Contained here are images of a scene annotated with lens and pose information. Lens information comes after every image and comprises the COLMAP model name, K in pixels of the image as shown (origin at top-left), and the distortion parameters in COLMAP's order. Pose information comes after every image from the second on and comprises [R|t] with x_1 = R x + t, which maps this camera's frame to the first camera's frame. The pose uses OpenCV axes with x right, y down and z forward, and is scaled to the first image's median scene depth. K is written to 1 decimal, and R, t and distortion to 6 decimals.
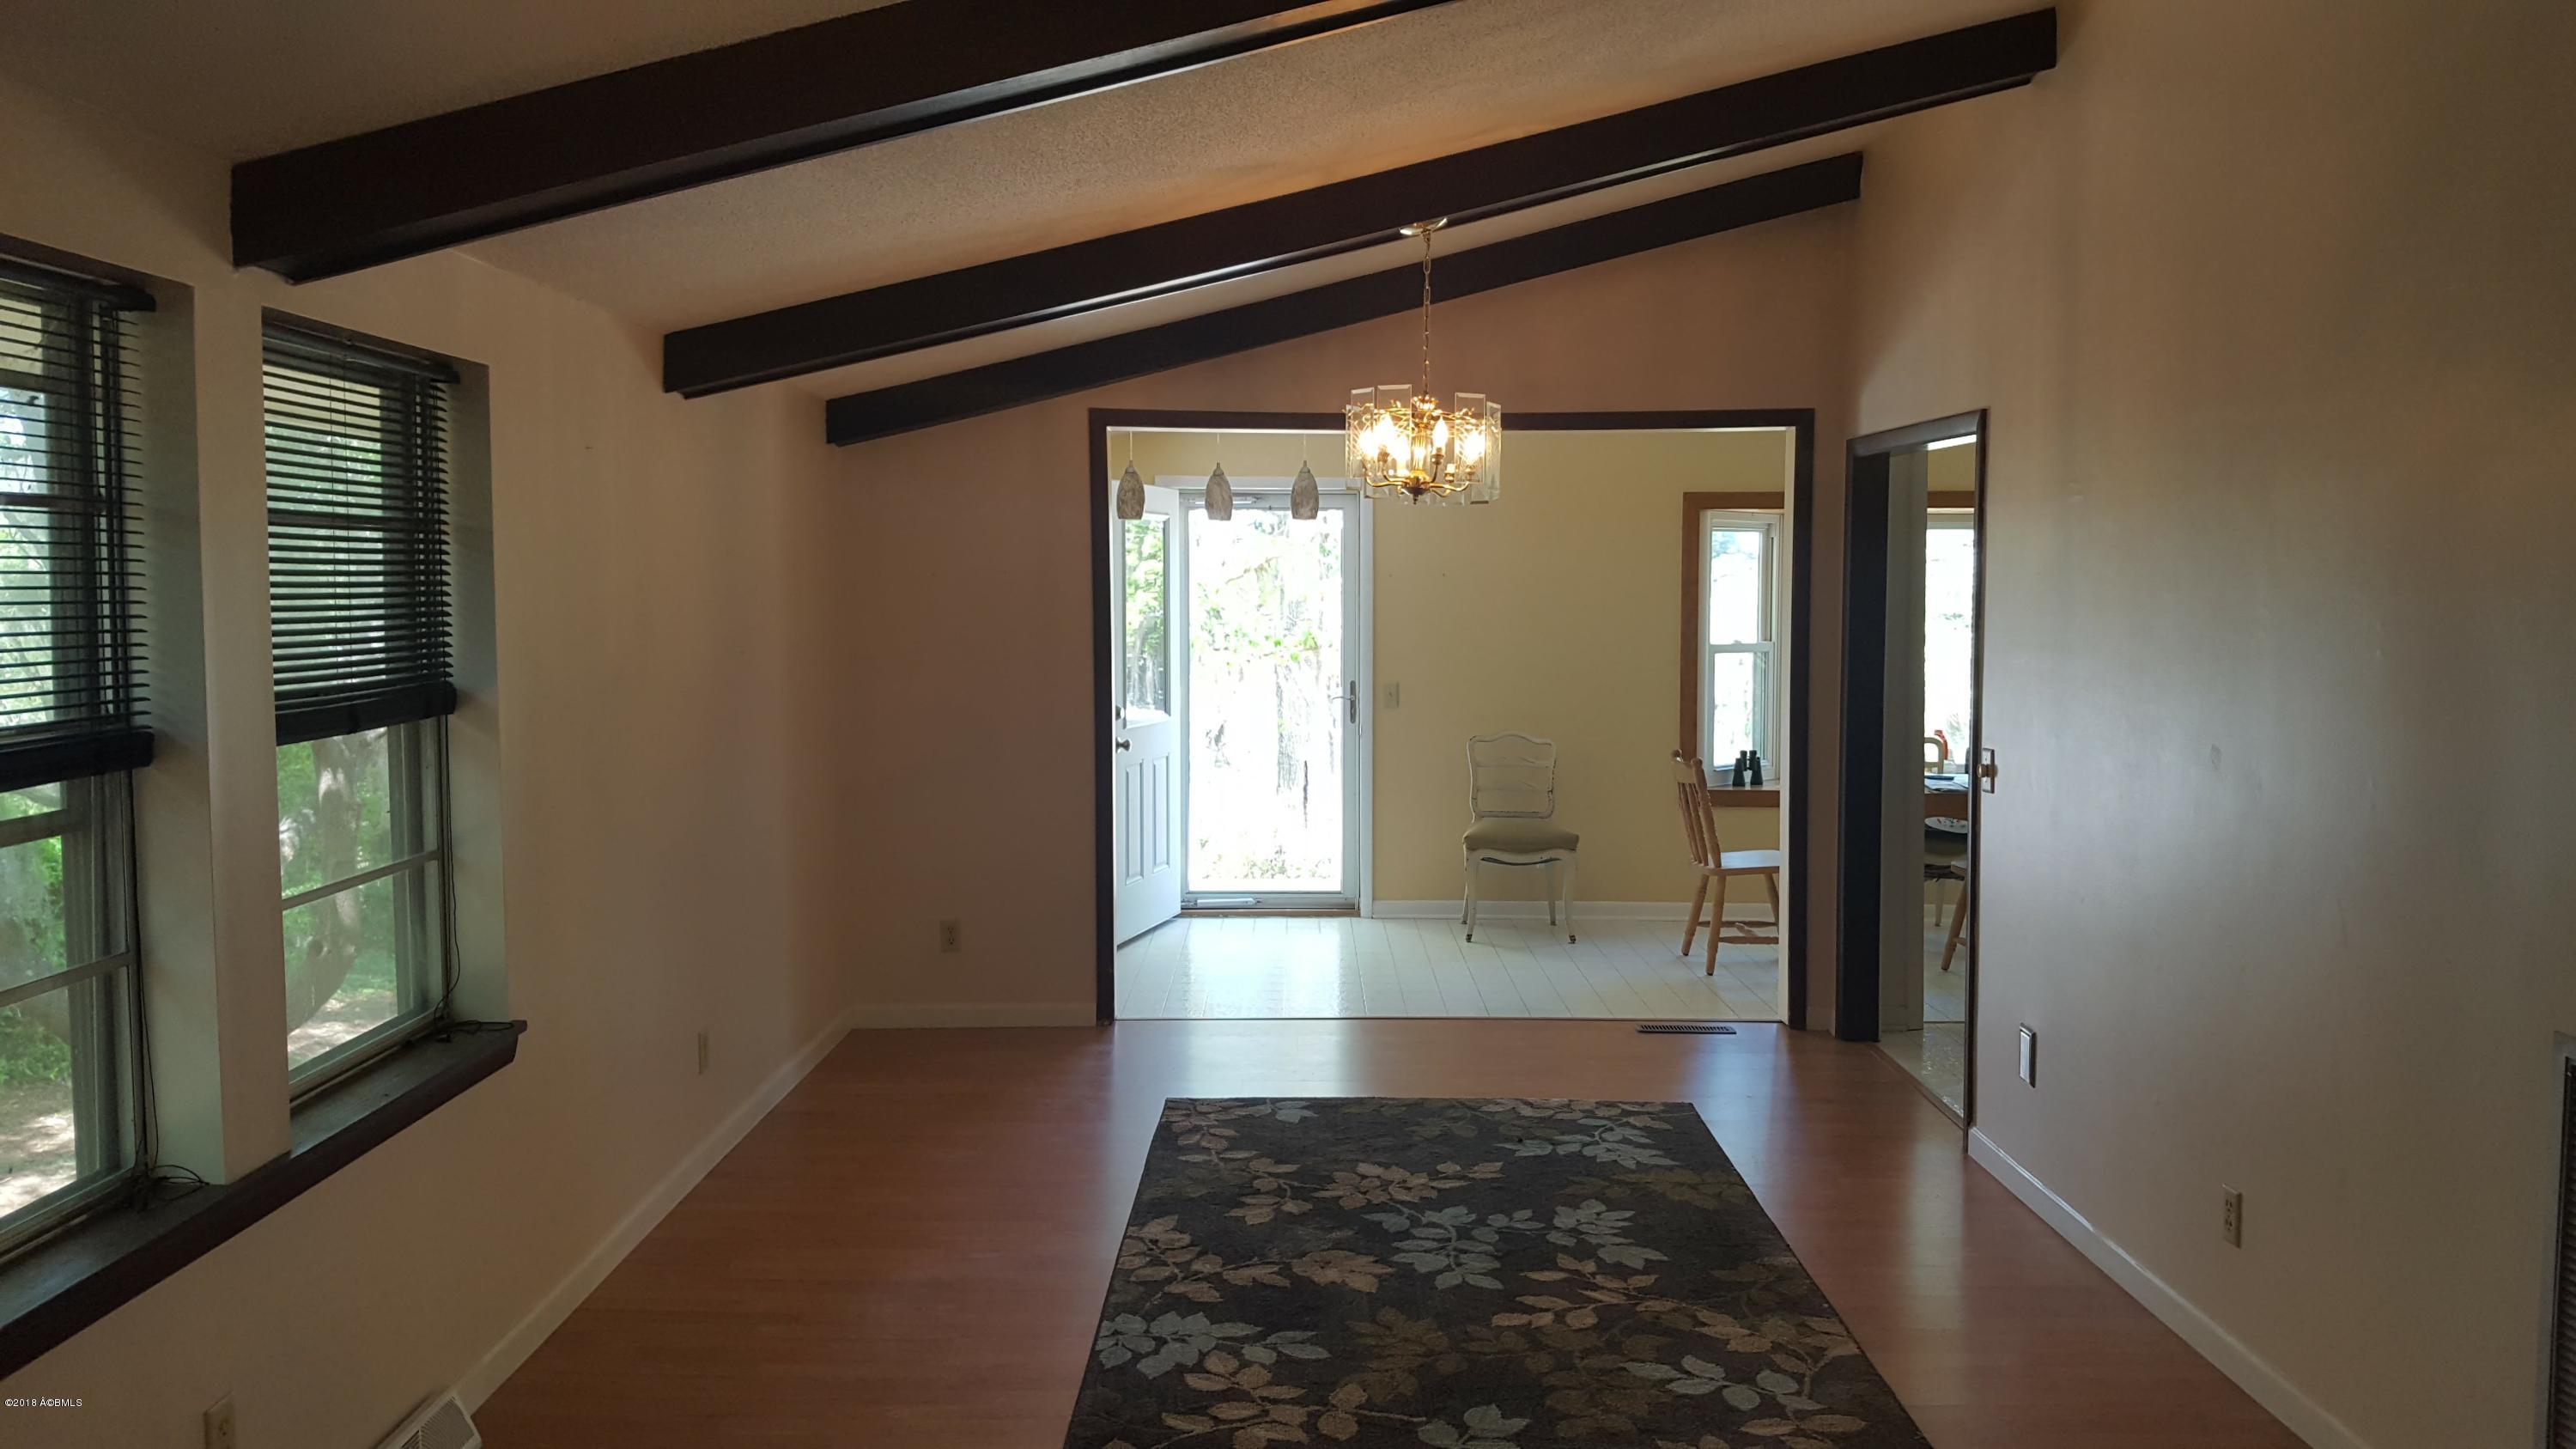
lens RADIAL K [[1982.2, 0, 1288.0], [0, 1982.2, 724.5], [0, 0, 1]] dist [0.123438, -0.172321]
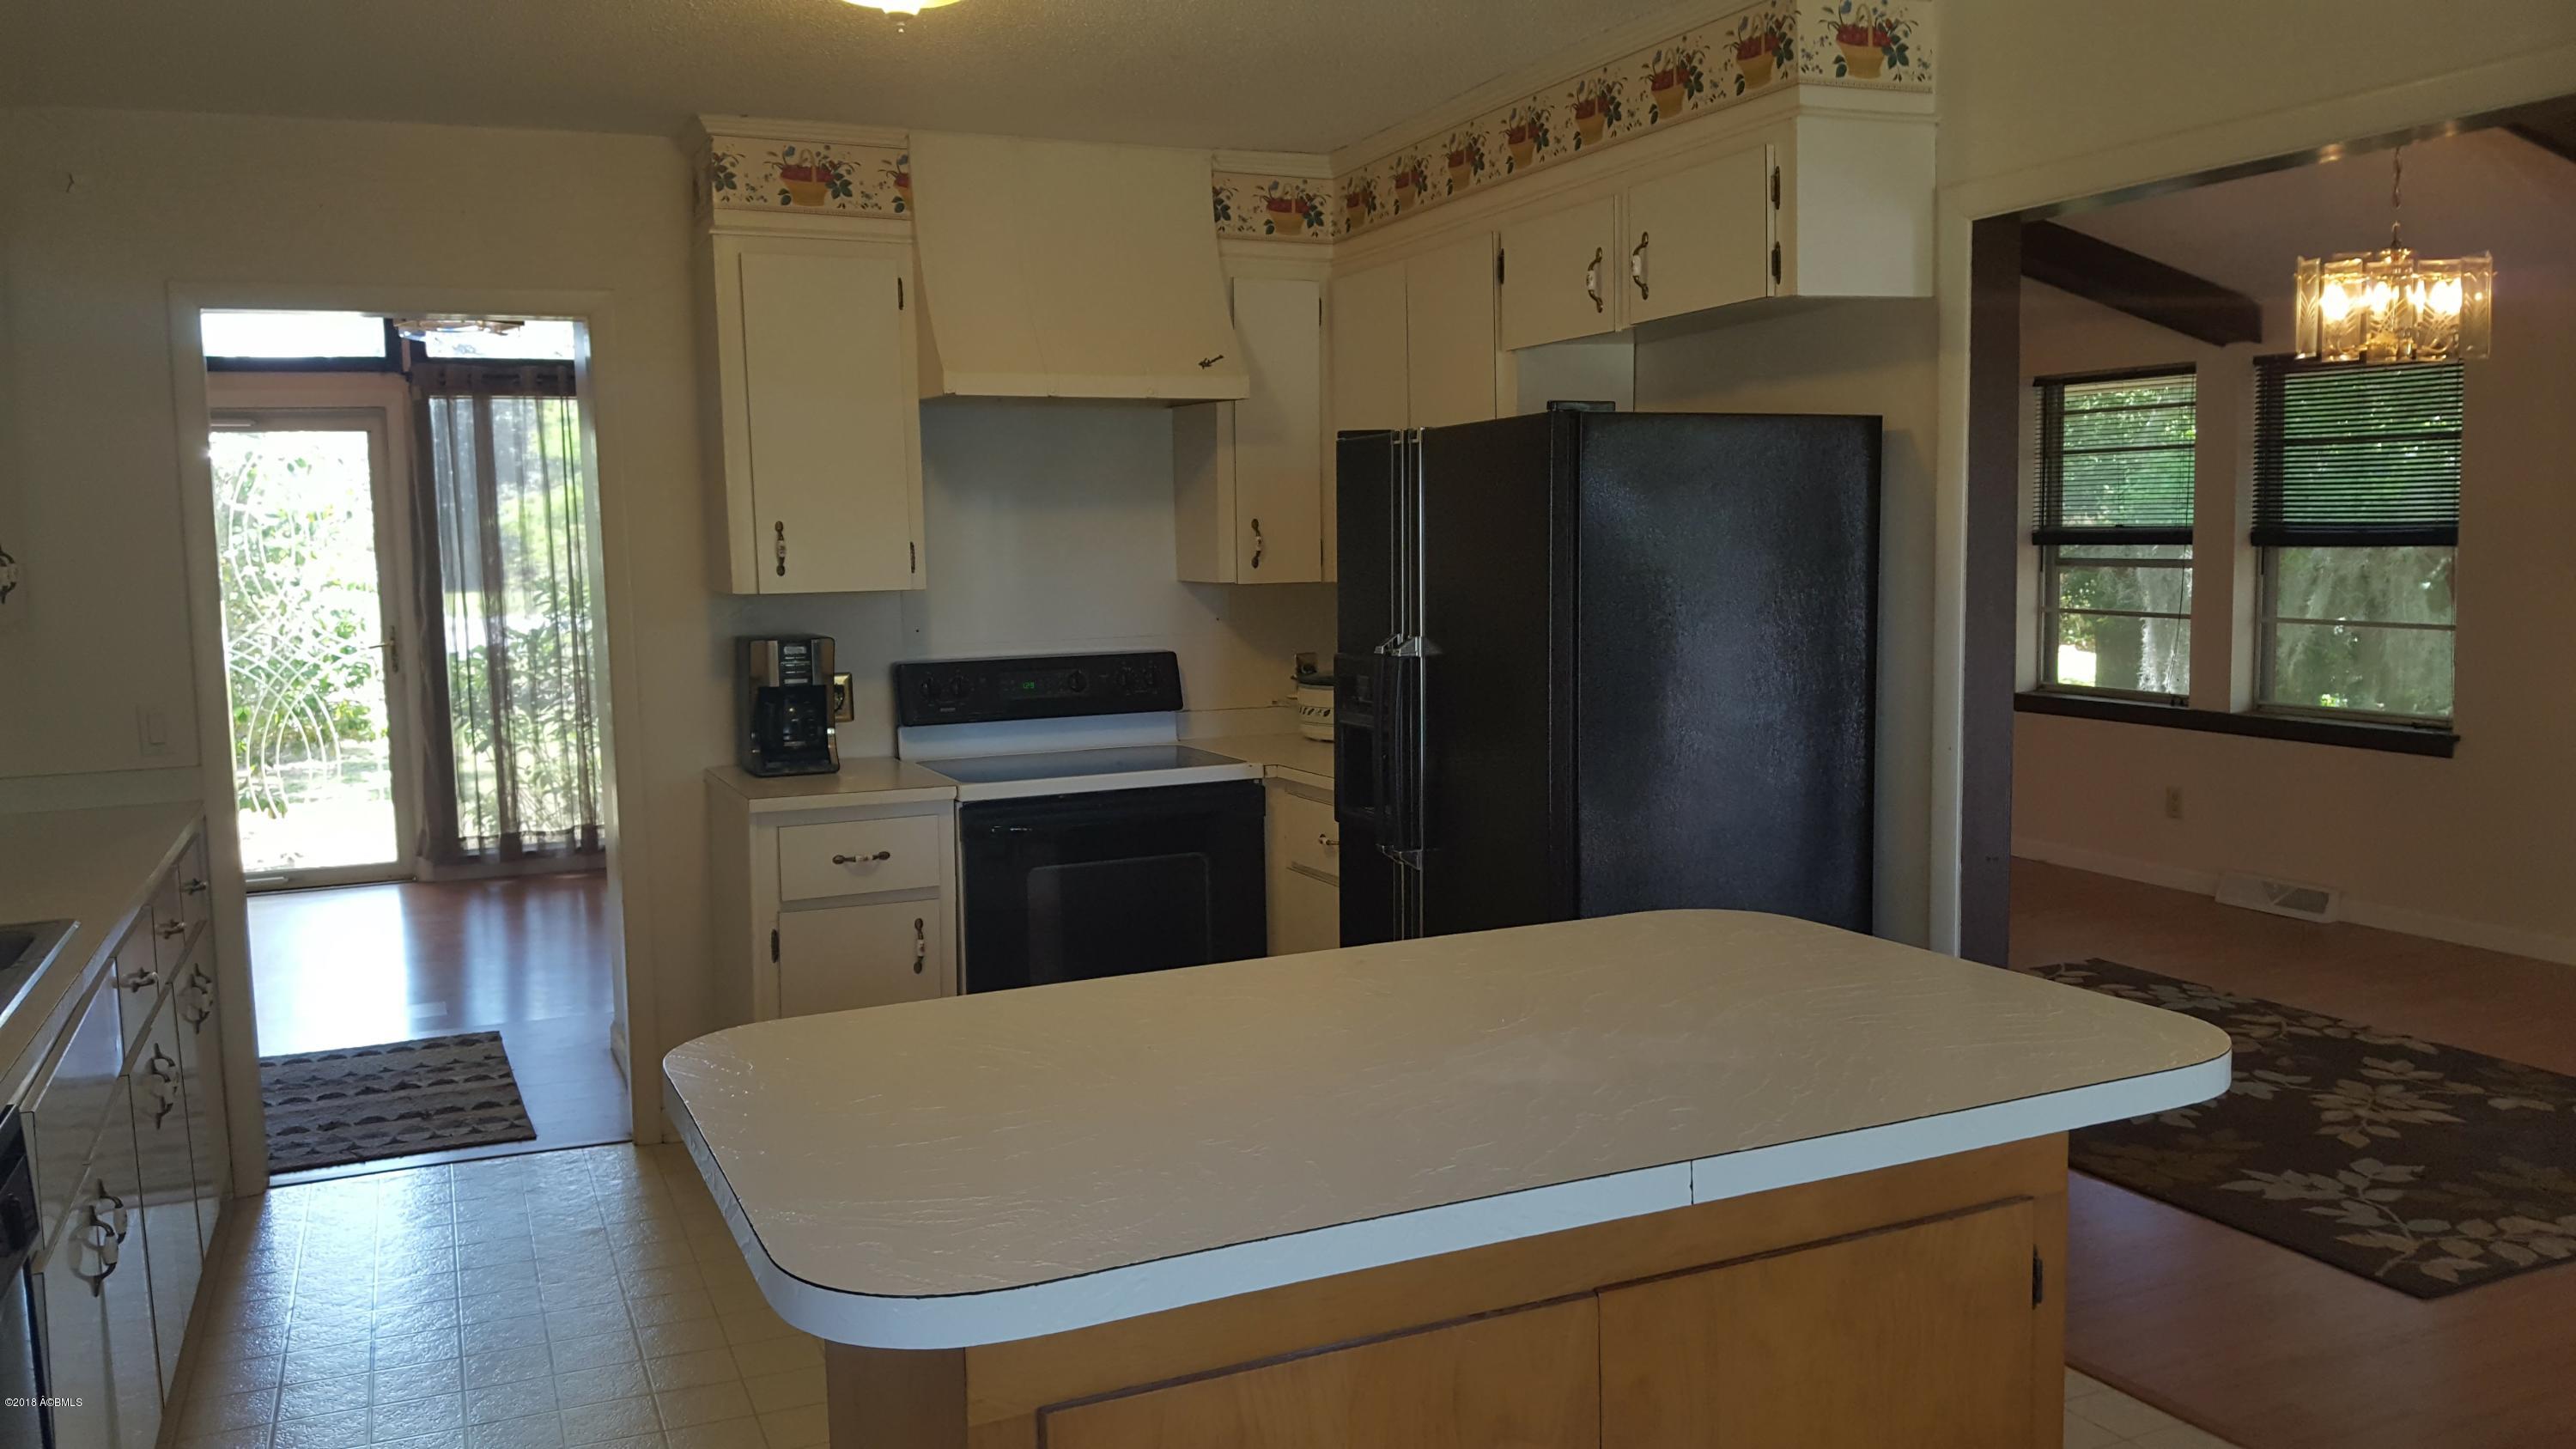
lens RADIAL K [[1982.2, 0, 1288.0], [0, 1982.2, 724.5], [0, 0, 1]] dist [0.123438, -0.172321]
pose [[-0.913591, 0.062952, -0.401732, 0.920343], [-0.009193, 0.984494, 0.175176, -0.113874], [0.406531, 0.163733, -0.898846, 1.665534]]
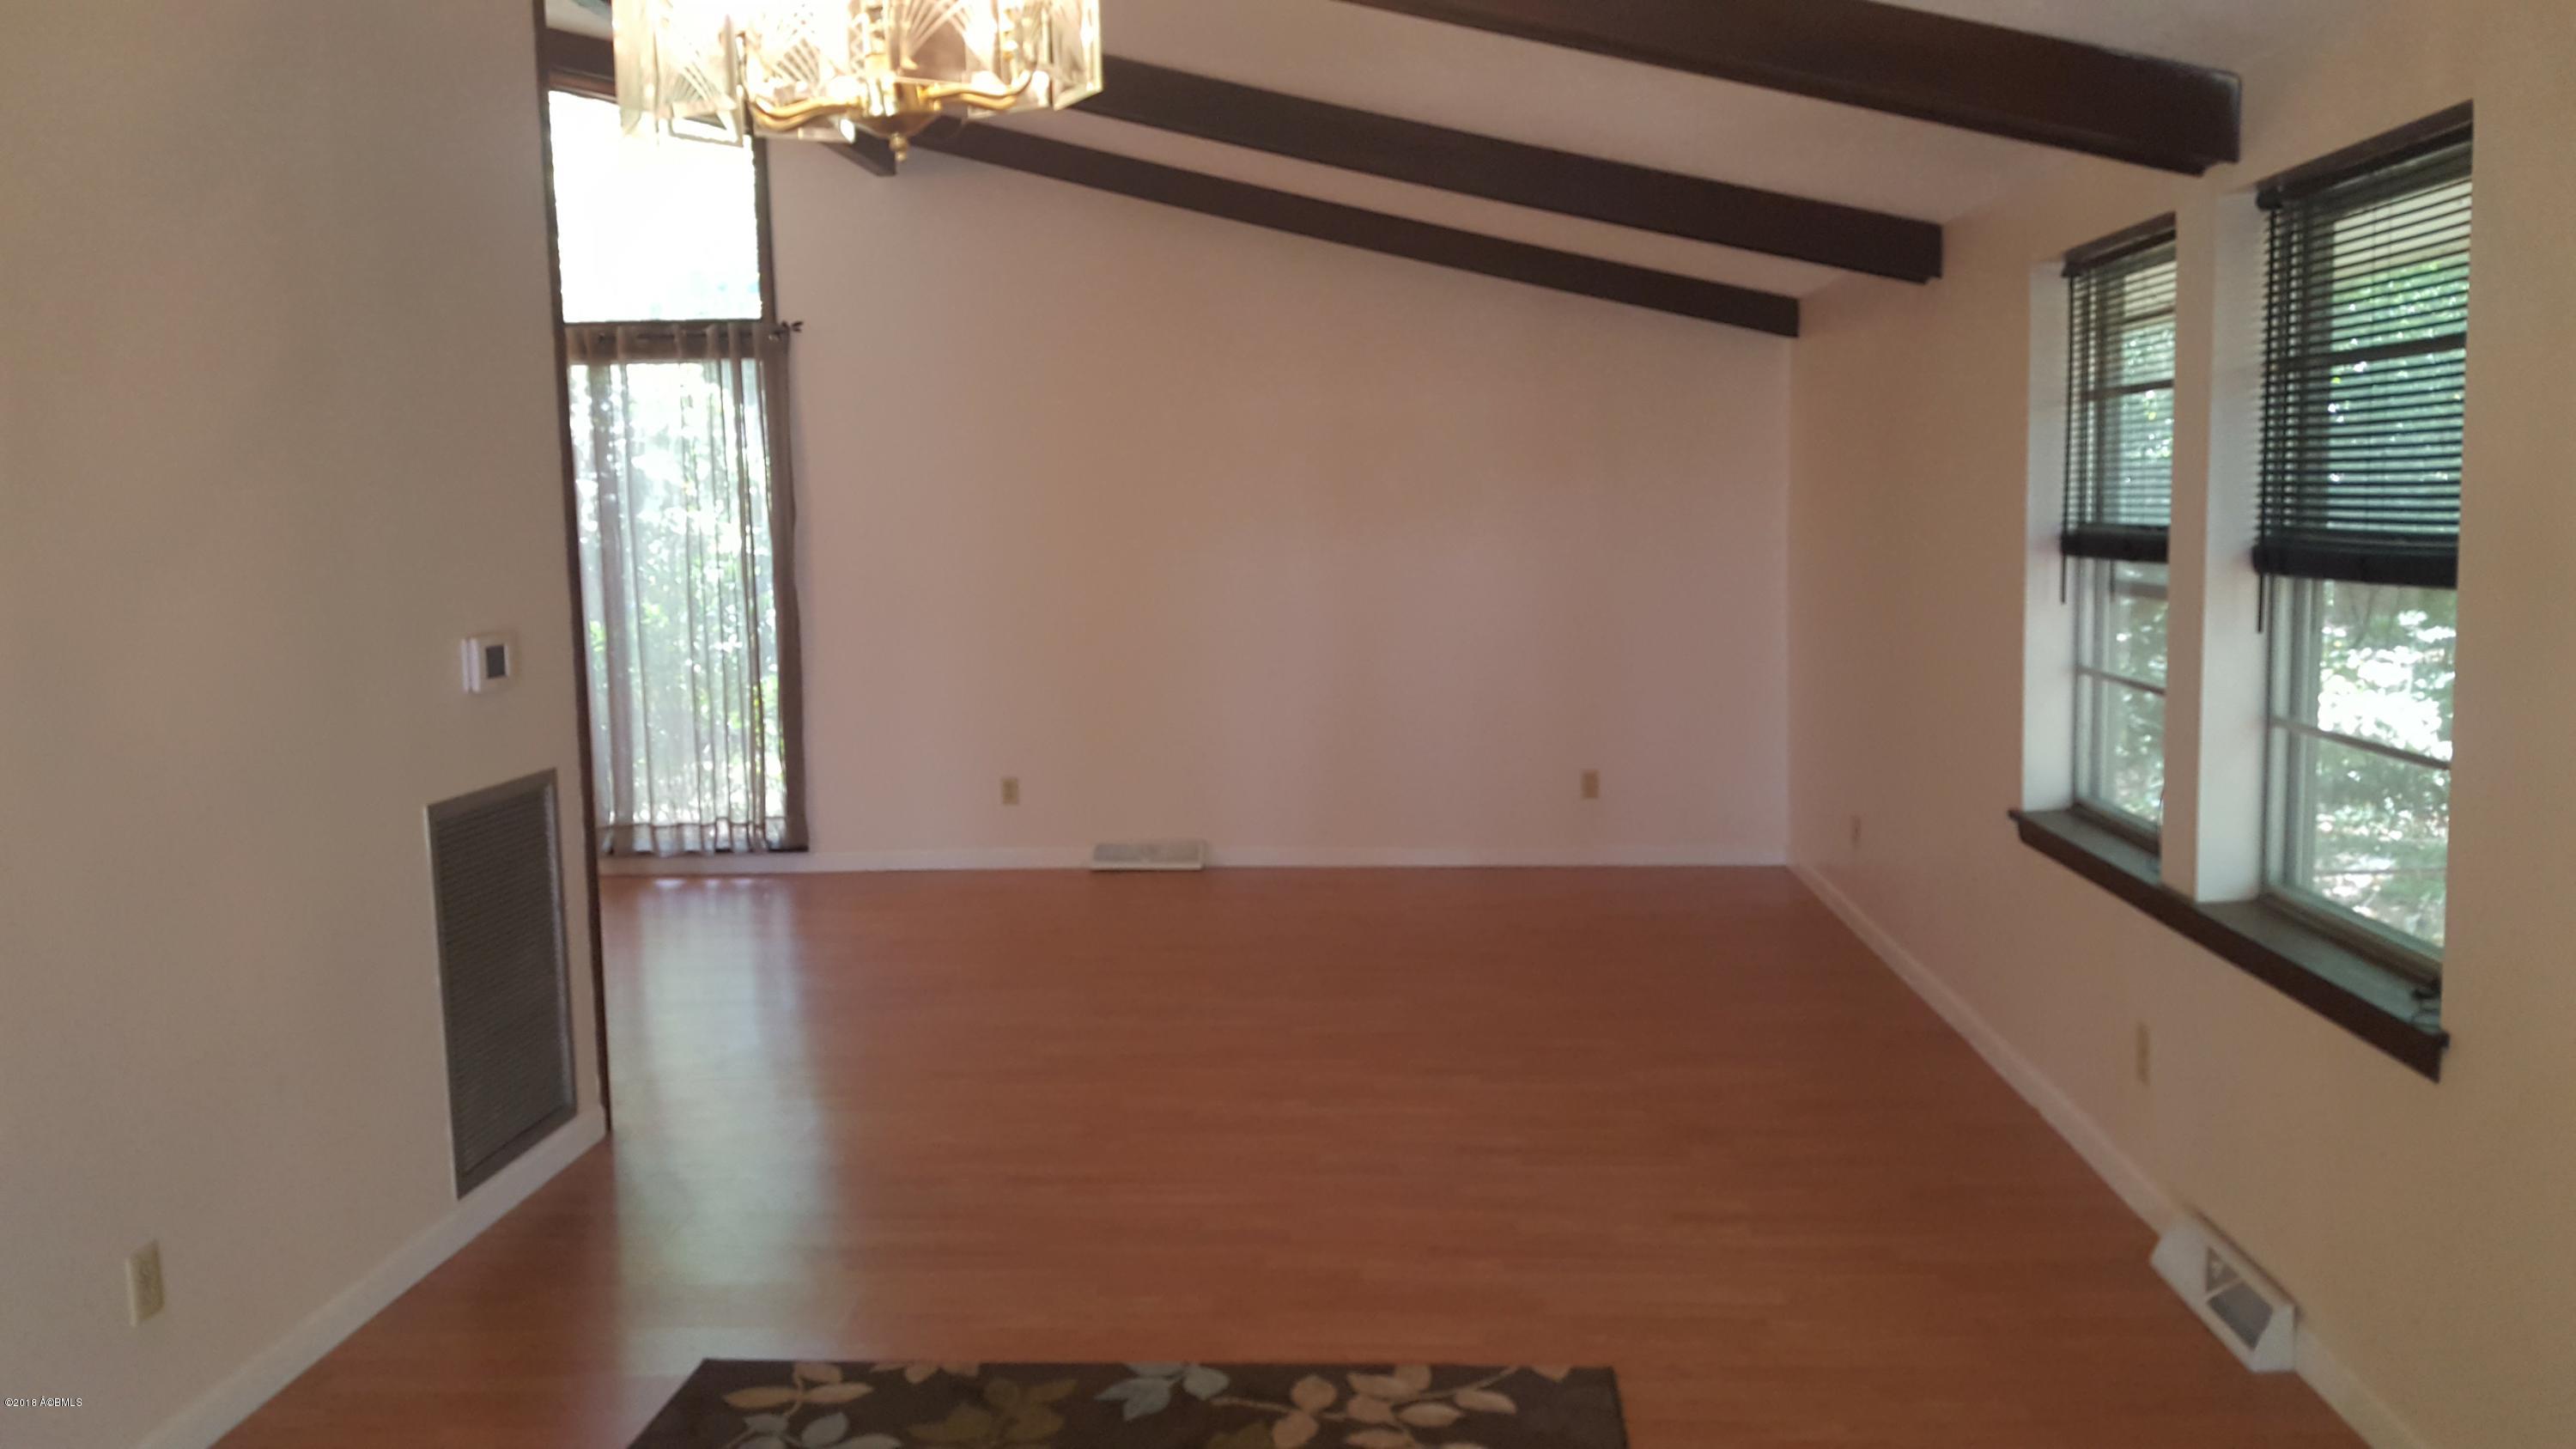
lens RADIAL K [[1982.2, 0, 1288.0], [0, 1982.2, 724.5], [0, 0, 1]] dist [0.123438, -0.172321]
pose [[-0.996780, 0.011212, 0.079401, -0.028242], [0.026311, 0.981088, 0.191764, -0.085471], [-0.075749, 0.193235, -0.978224, 1.359515]]
